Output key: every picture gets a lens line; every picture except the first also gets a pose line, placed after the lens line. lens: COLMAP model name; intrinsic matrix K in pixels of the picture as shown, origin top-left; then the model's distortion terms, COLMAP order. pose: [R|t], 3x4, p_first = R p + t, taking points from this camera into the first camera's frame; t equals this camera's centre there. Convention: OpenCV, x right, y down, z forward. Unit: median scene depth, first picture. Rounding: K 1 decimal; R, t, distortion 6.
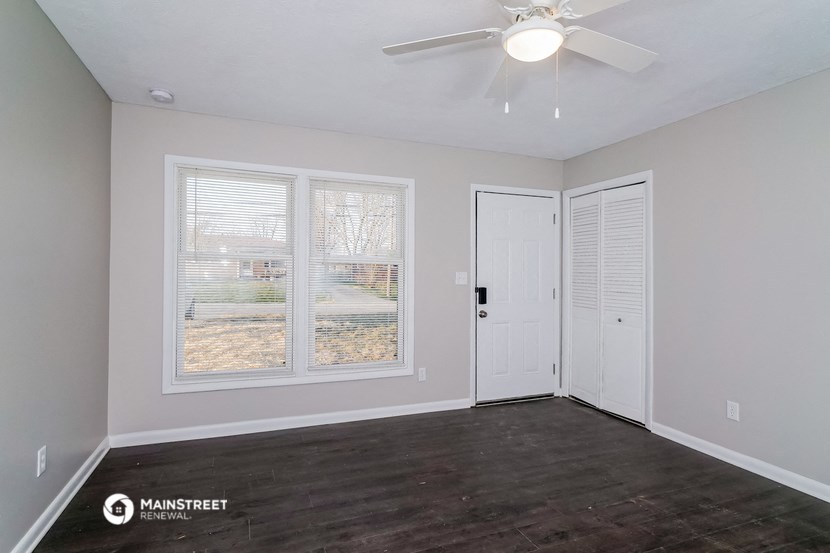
lens RADIAL K [[445.6, 0, 414.1], [0, 445.6, 270.5], [0, 0, 1]] dist [0.001619, 0.003401]
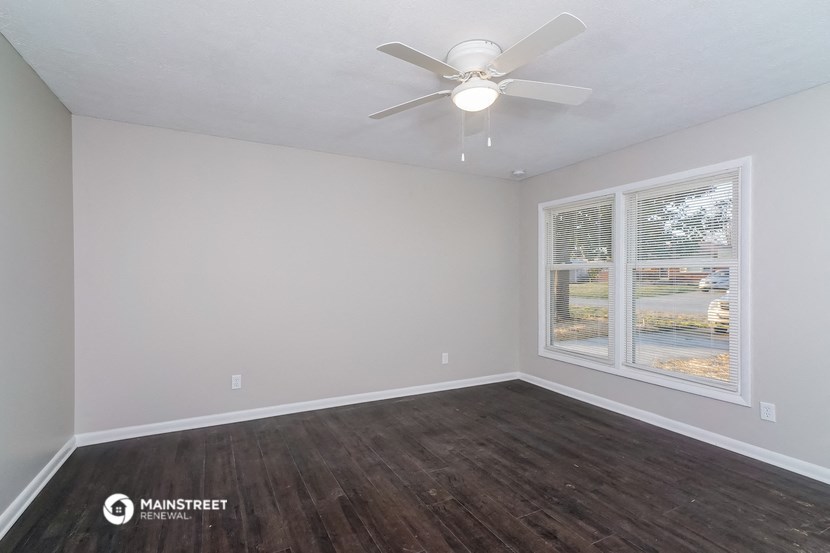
lens RADIAL K [[445.6, 0, 412.4], [0, 445.6, 278.8], [0, 0, 1]] dist [0.001619, 0.003401]
pose [[0.038460, -0.002652, -0.999257, 1.105069], [0.005424, 0.999982, -0.002445, 0.008078], [0.999245, -0.005326, 0.038474, 0.540176]]
